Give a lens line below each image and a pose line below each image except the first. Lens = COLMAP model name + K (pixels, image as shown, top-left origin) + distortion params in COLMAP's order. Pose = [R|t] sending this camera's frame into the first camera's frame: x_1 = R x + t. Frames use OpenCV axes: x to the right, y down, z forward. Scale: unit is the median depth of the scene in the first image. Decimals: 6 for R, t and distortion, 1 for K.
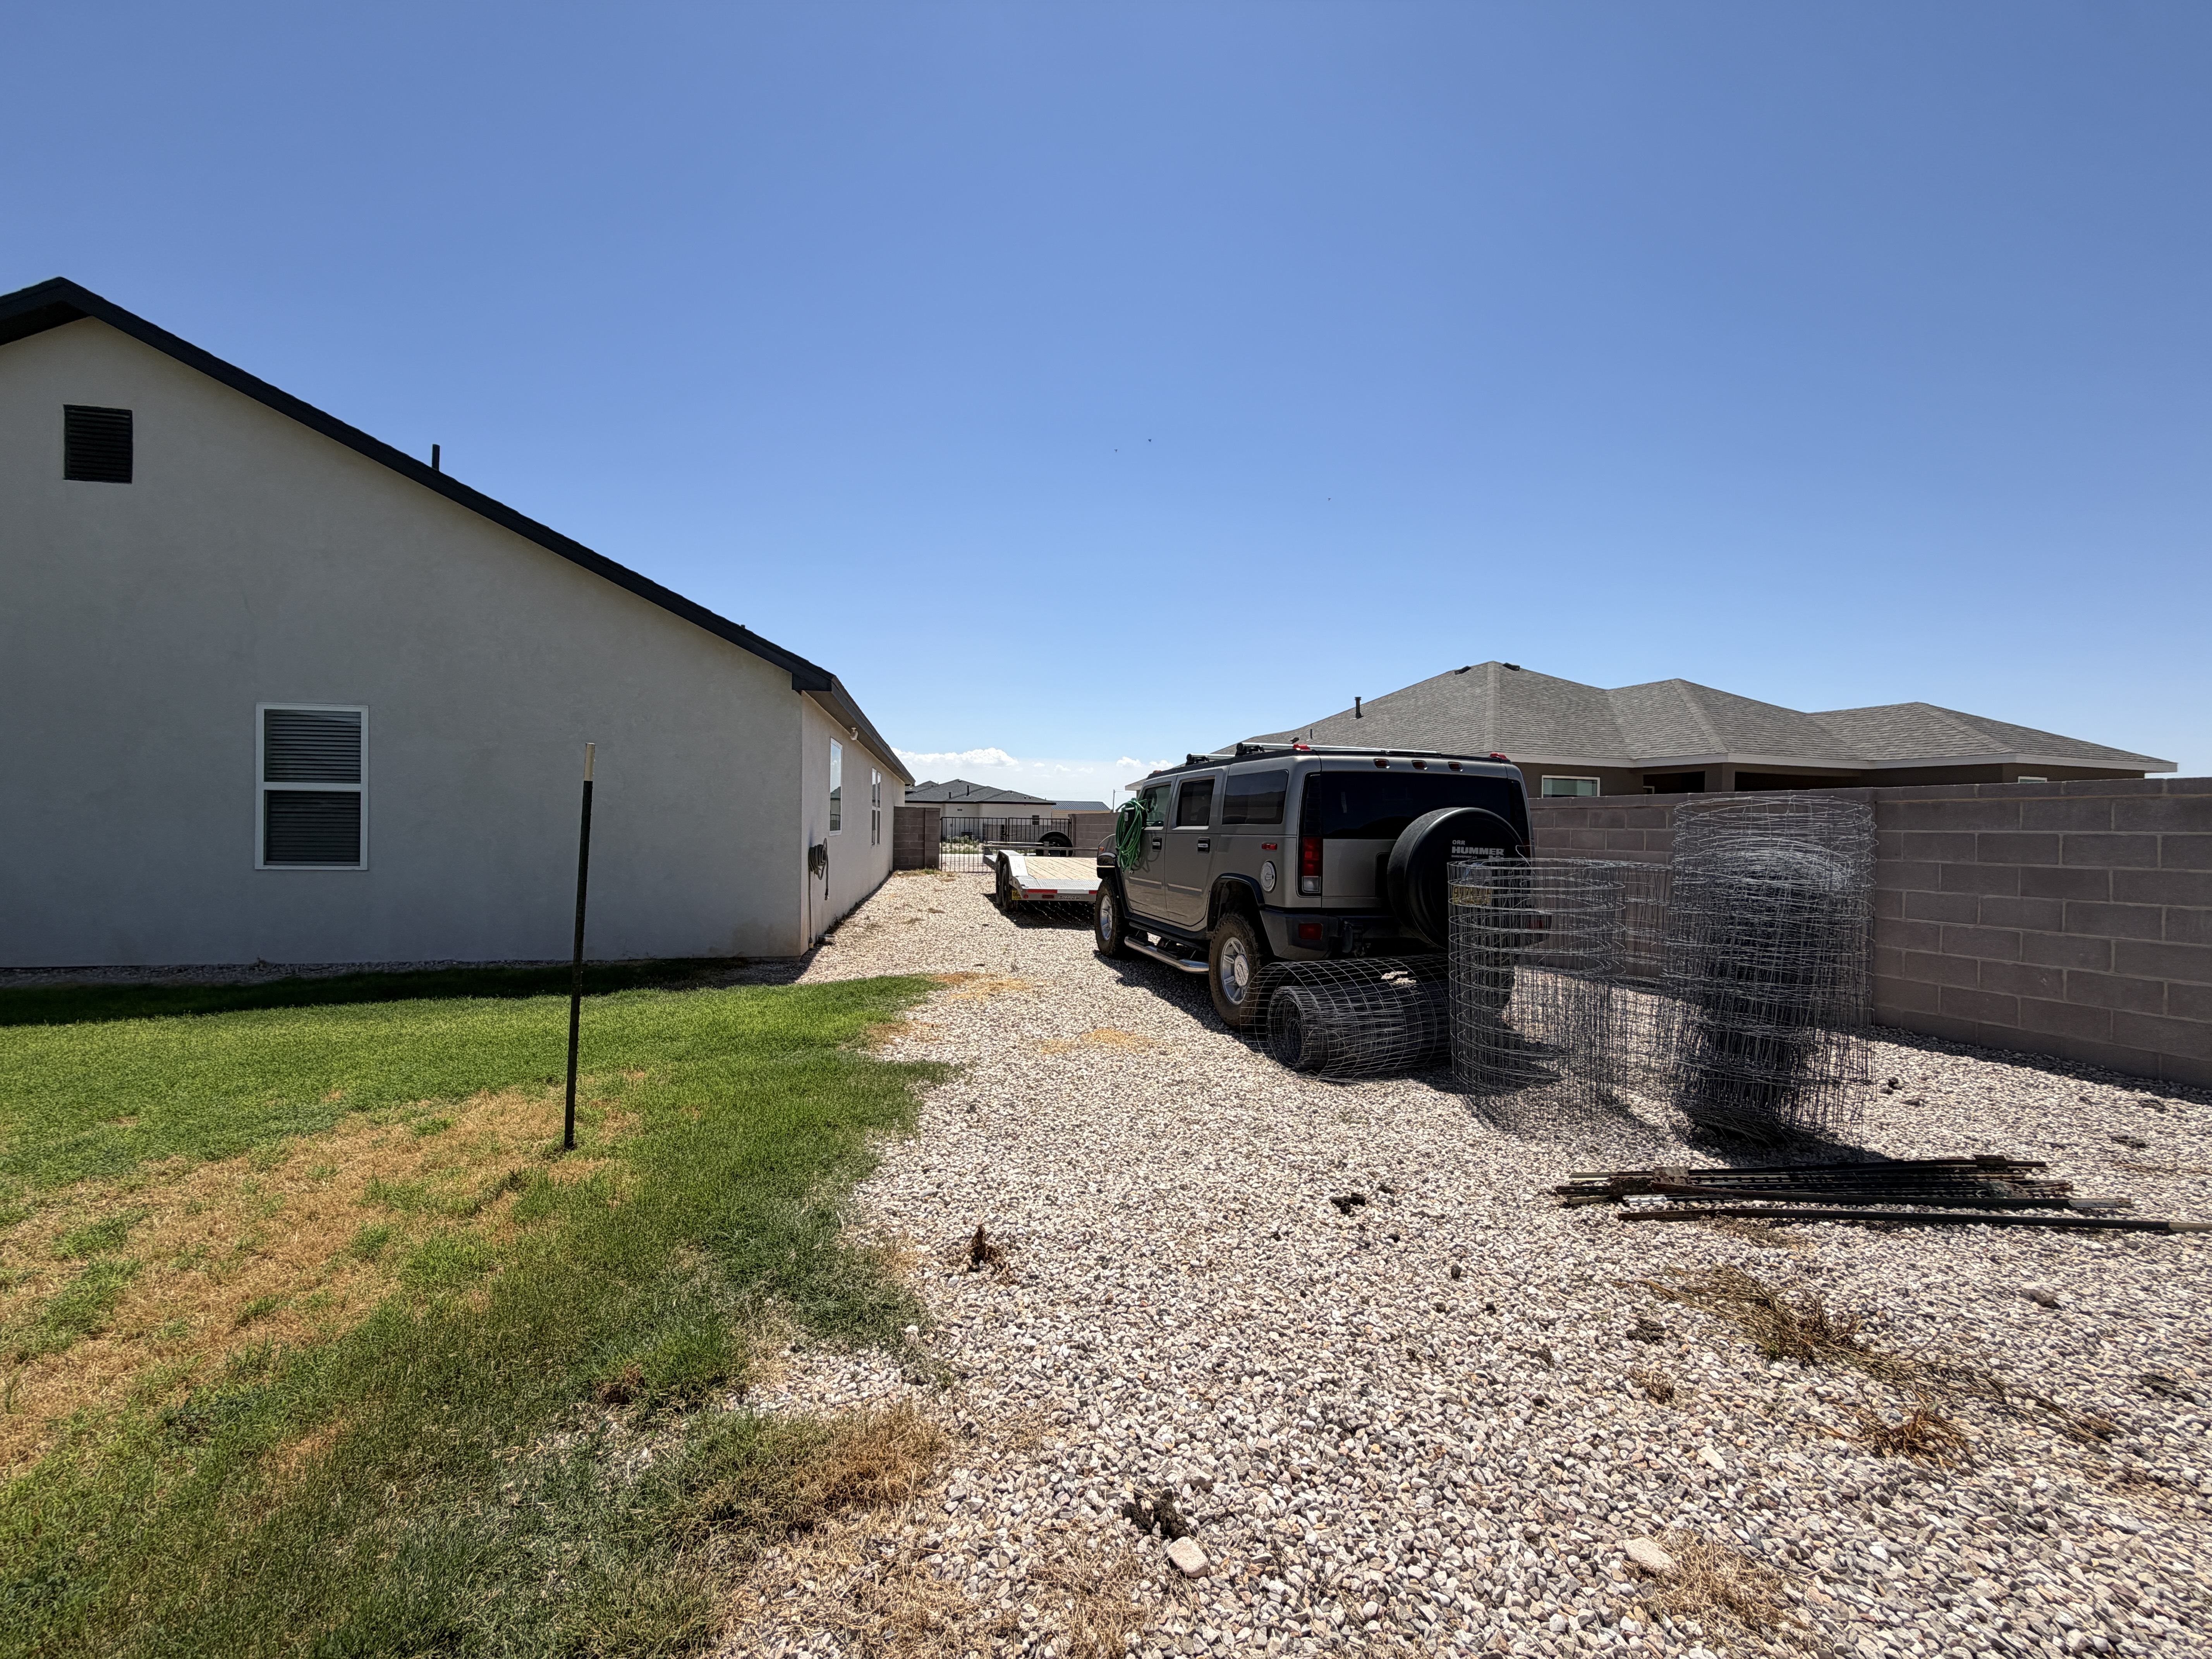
lens RADIAL K [[885.5, 0, 1101.0], [0, 885.5, 831.7], [0, 0, 1]] dist [-0.000260, -0.000056]
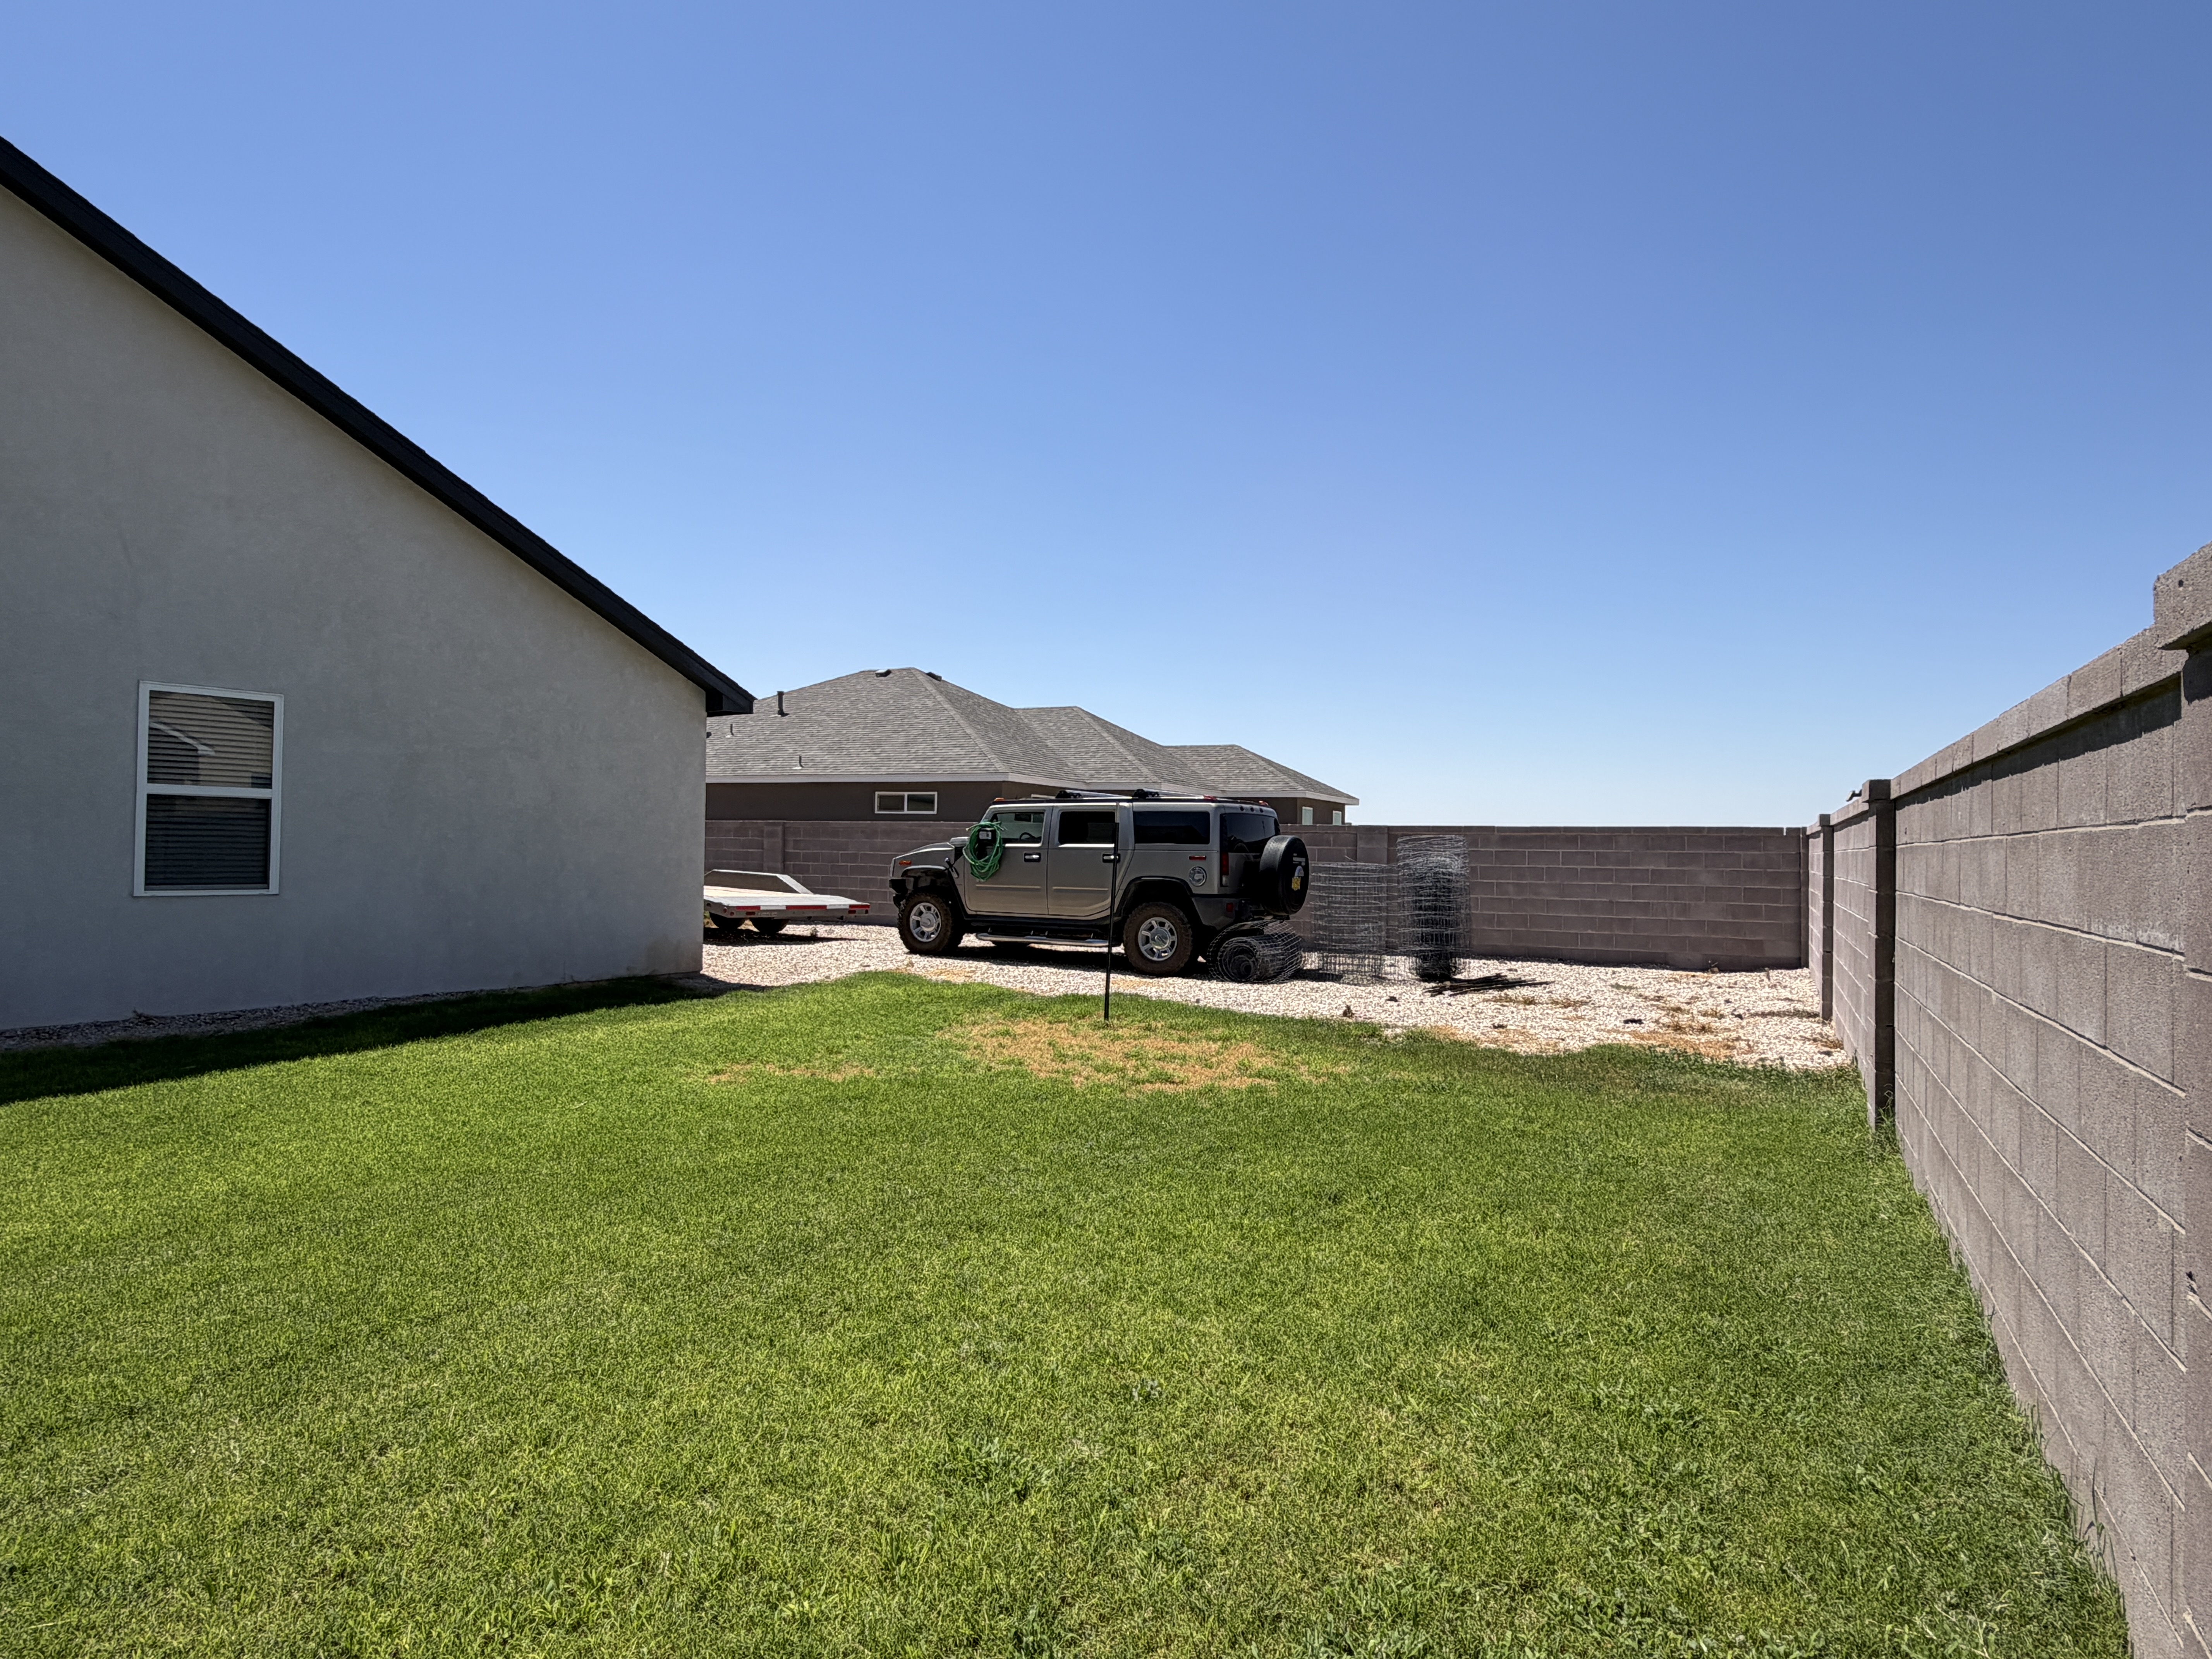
lens RADIAL K [[1246.9, 0, 1100.9], [0, 1246.9, 829.1], [0, 0, 1]] dist [0.002061, -0.001345]
pose [[0.712241, 0.010264, 0.701860, -1.109848], [-0.004899, 0.999941, -0.009652, -0.009600], [-0.701917, 0.003437, 0.712250, -0.363533]]
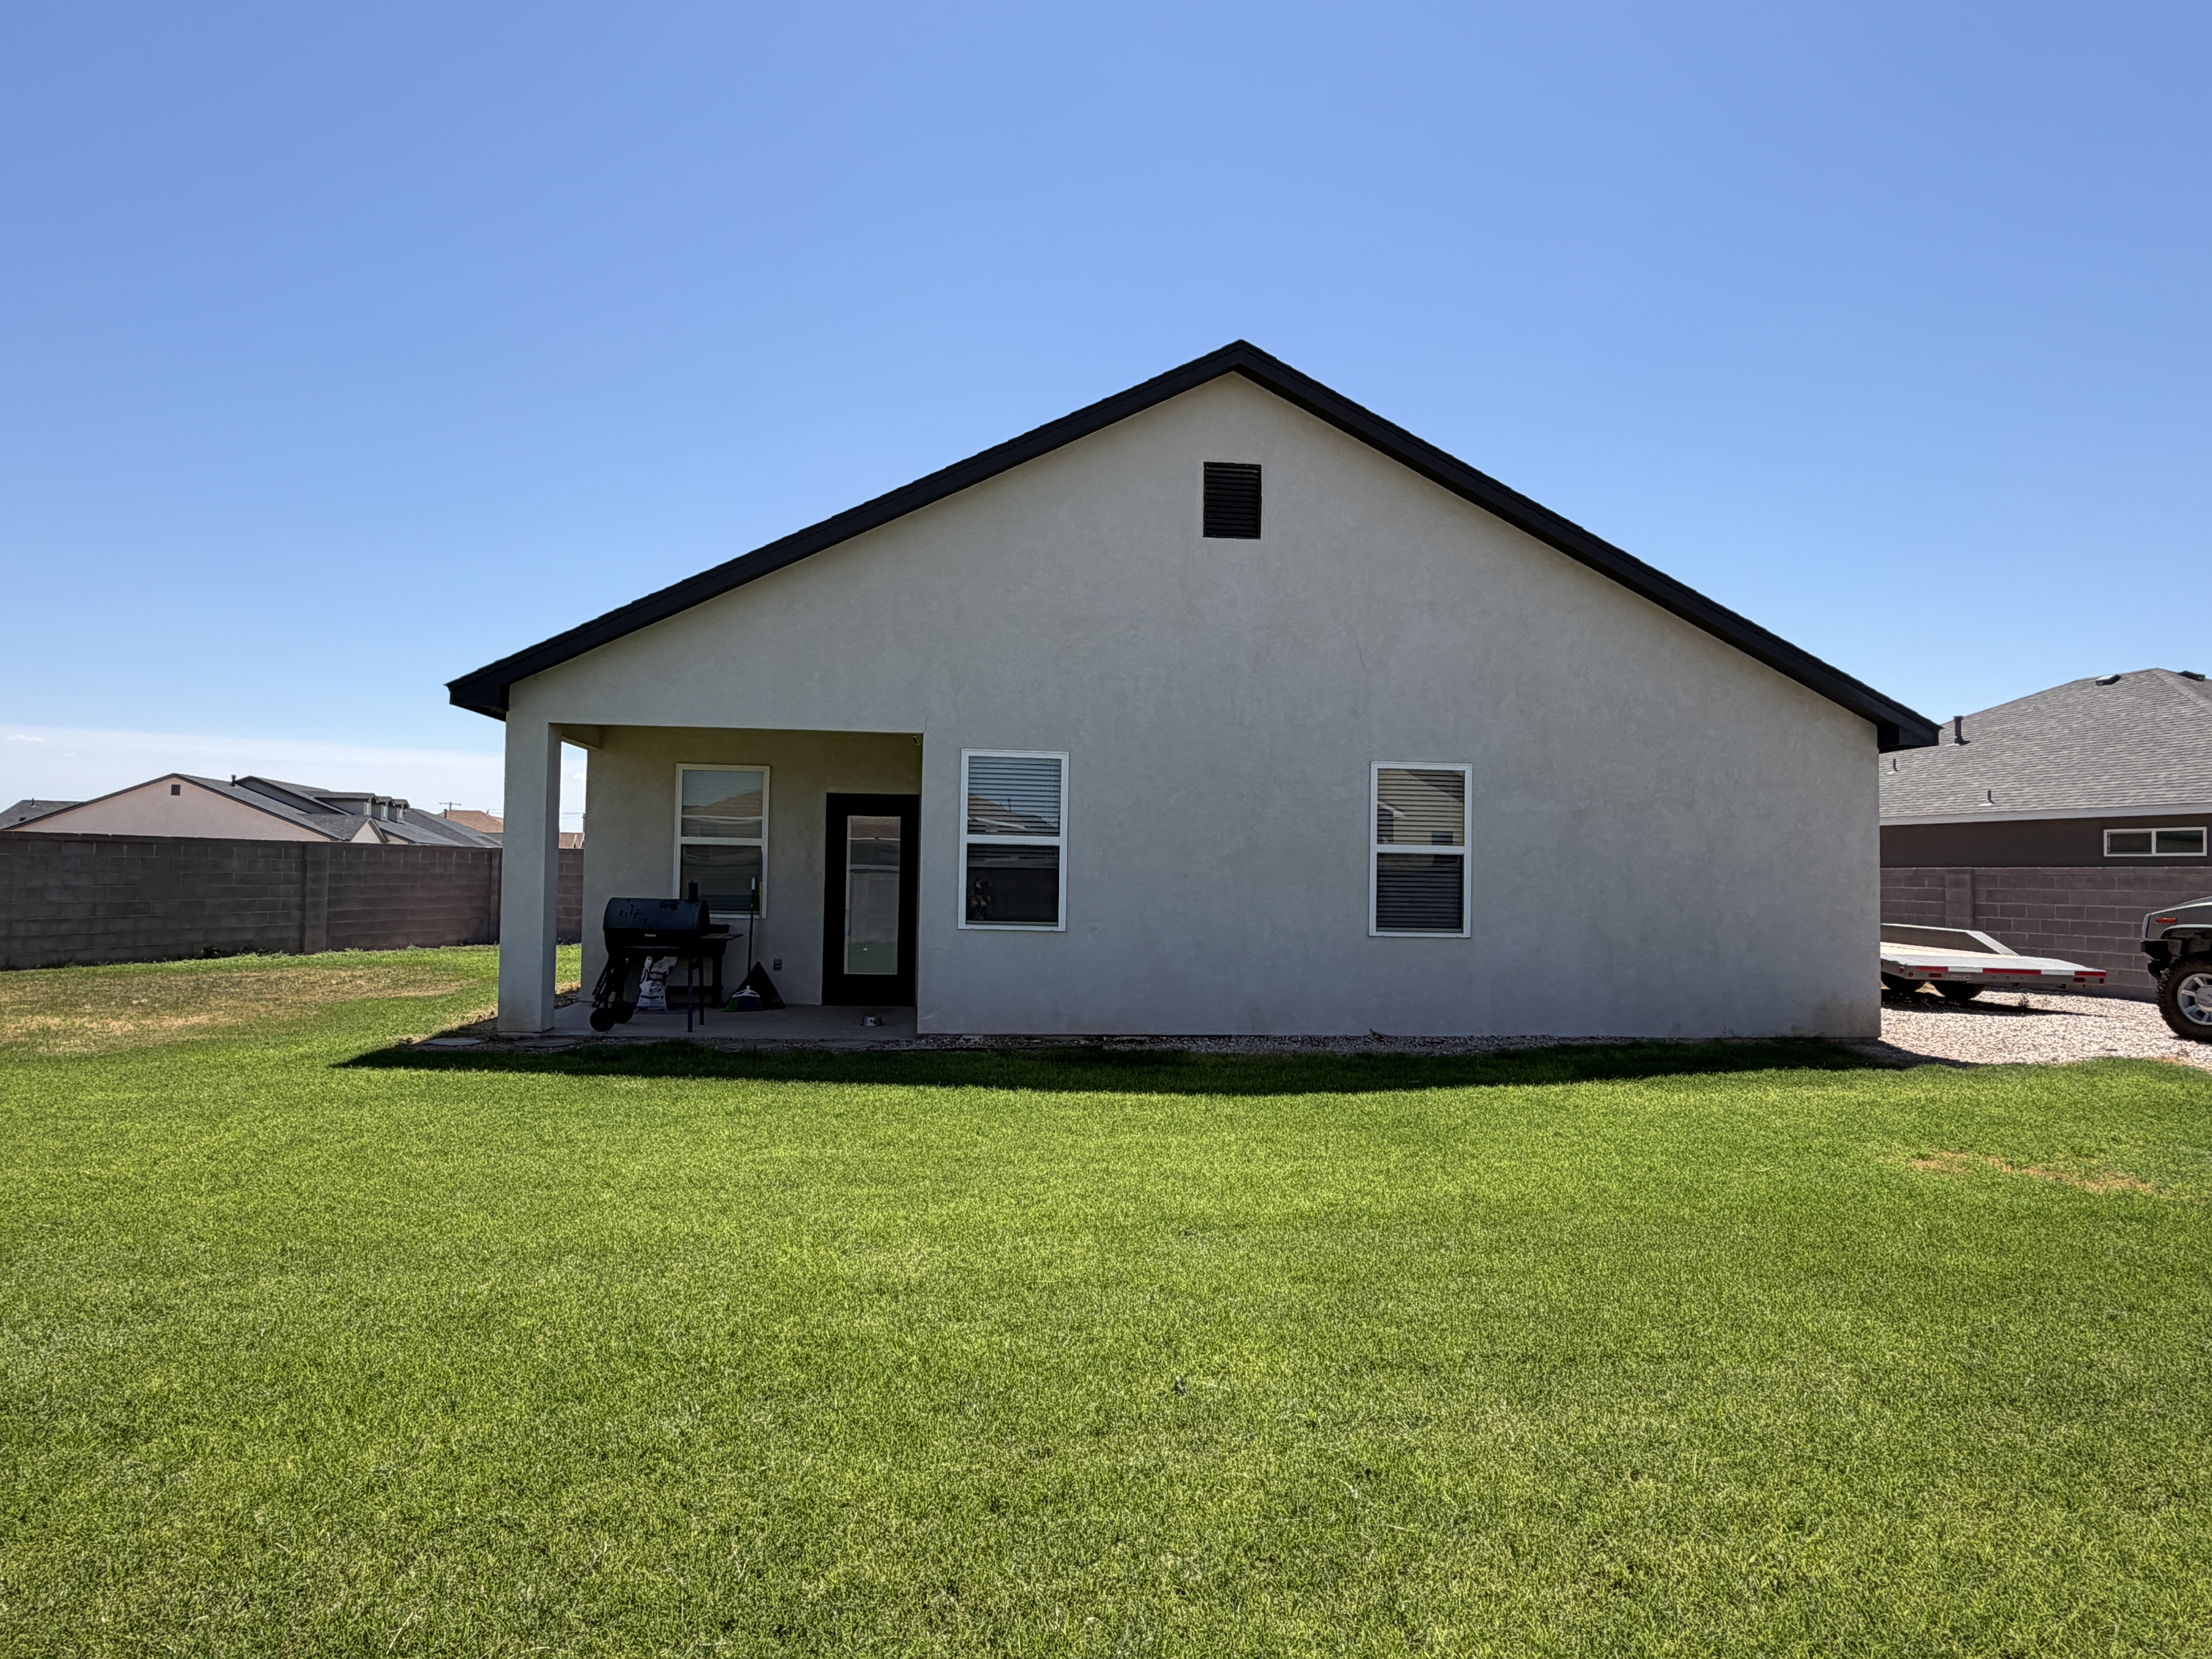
lens RADIAL K [[1246.9, 0, 1105.0], [0, 1246.9, 830.2], [0, 0, 1]] dist [0.002061, -0.001345]
pose [[0.997611, 0.001776, -0.069062, -1.137230], [-0.004810, 0.999029, -0.043786, -0.010918], [0.068917, 0.044014, 0.996651, -0.357743]]
